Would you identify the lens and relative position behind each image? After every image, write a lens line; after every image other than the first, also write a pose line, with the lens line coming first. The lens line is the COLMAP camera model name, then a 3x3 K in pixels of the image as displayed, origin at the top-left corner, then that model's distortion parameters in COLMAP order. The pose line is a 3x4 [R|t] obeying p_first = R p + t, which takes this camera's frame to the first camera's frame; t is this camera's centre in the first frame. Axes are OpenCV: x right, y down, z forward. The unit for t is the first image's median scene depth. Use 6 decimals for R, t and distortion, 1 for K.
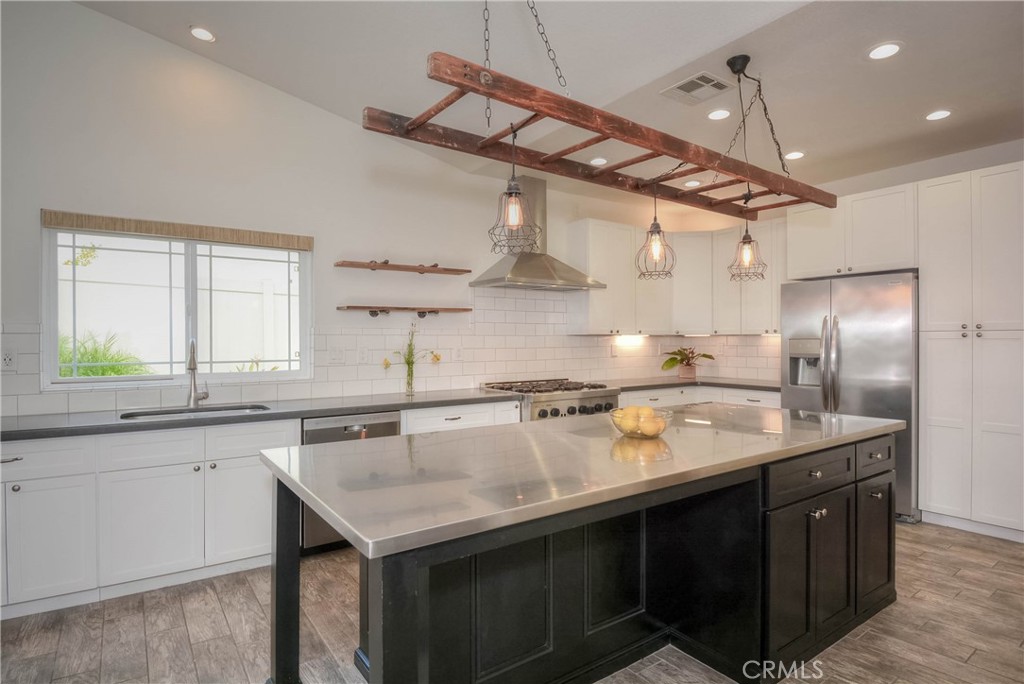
lens RADIAL K [[535.9, 0, 477.0], [0, 535.9, 334.3], [0, 0, 1]] dist [-0.005542, -0.008289]
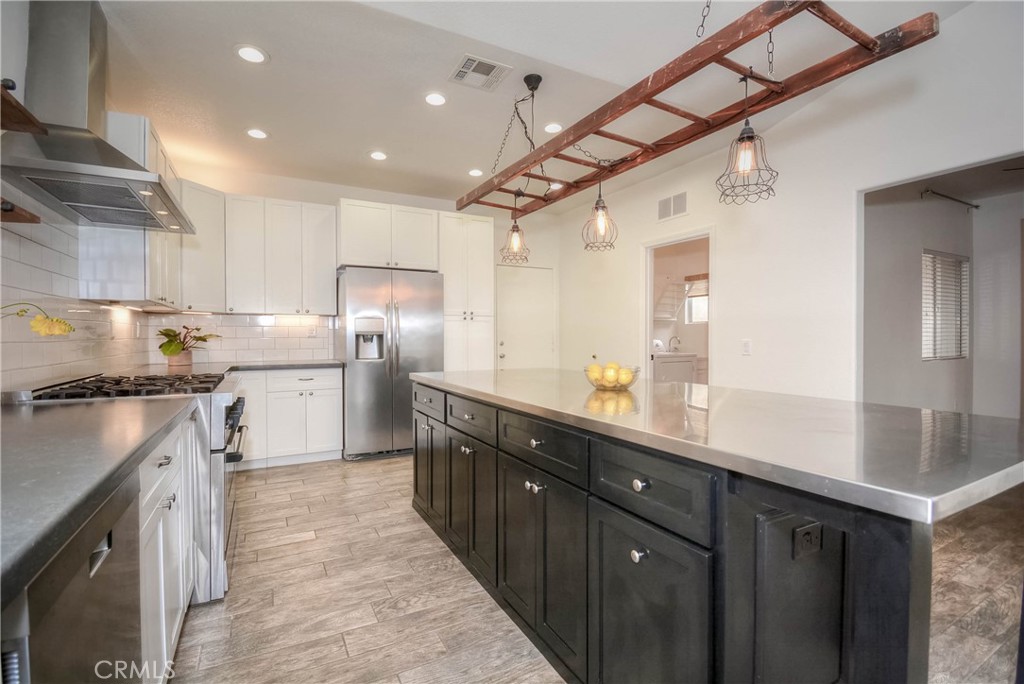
lens RADIAL K [[459.6, 0, 539.9], [0, 459.6, 338.5], [0, 0, 1]] dist [-0.003404, -0.003349]
pose [[0.076808, -0.003766, 0.997039, -0.494722], [-0.010070, 0.999939, 0.004552, 0.063403], [-0.996995, -0.010389, 0.076765, 0.808927]]
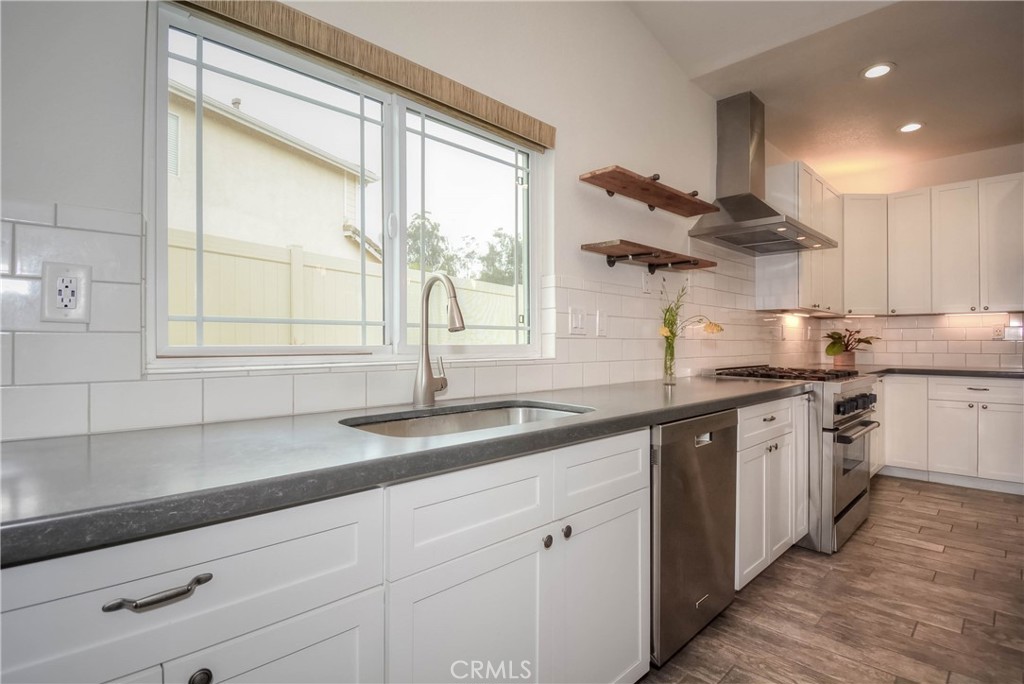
lens RADIAL K [[503.0, 0, 484.5], [0, 503.0, 341.0], [0, 0, 1]] dist [-0.002852, -0.002203]
pose [[0.990311, 0.005302, 0.138769, -0.585949], [-0.006802, 0.999923, 0.010336, 0.072393], [-0.138703, -0.011180, 0.990271, 0.544098]]
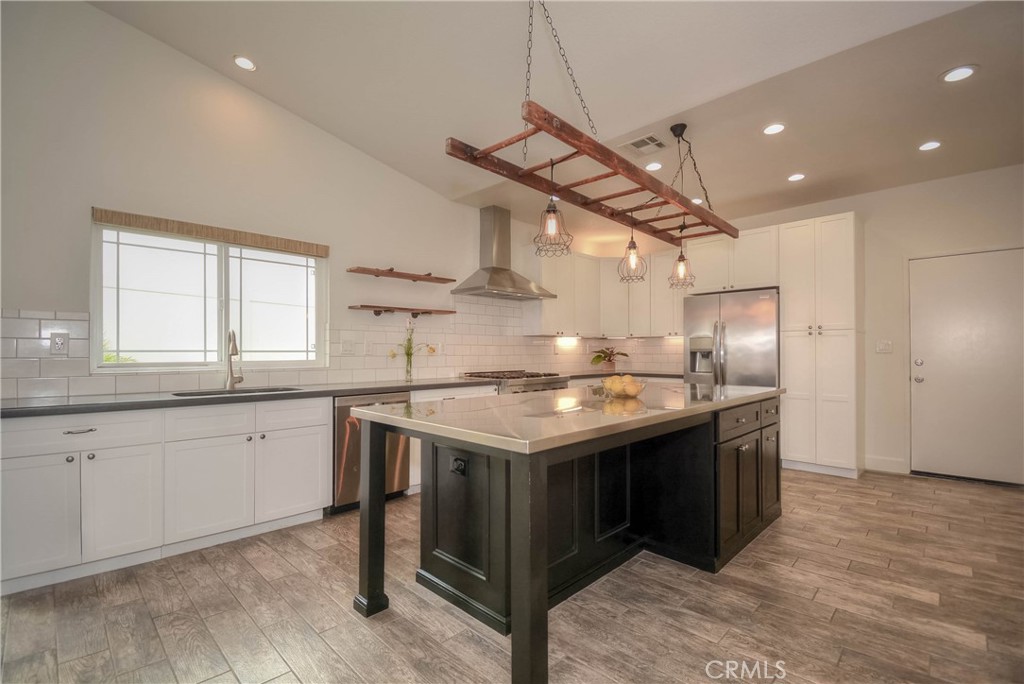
lens RADIAL K [[459.6, 0, 487.0], [0, 459.6, 342.4], [0, 0, 1]] dist [-0.003404, -0.003349]
pose [[0.983690, 0.004769, 0.179809, -0.183063], [-0.002990, 0.999944, -0.010161, 0.048202], [-0.179847, 0.009457, 0.983649, -0.061341]]
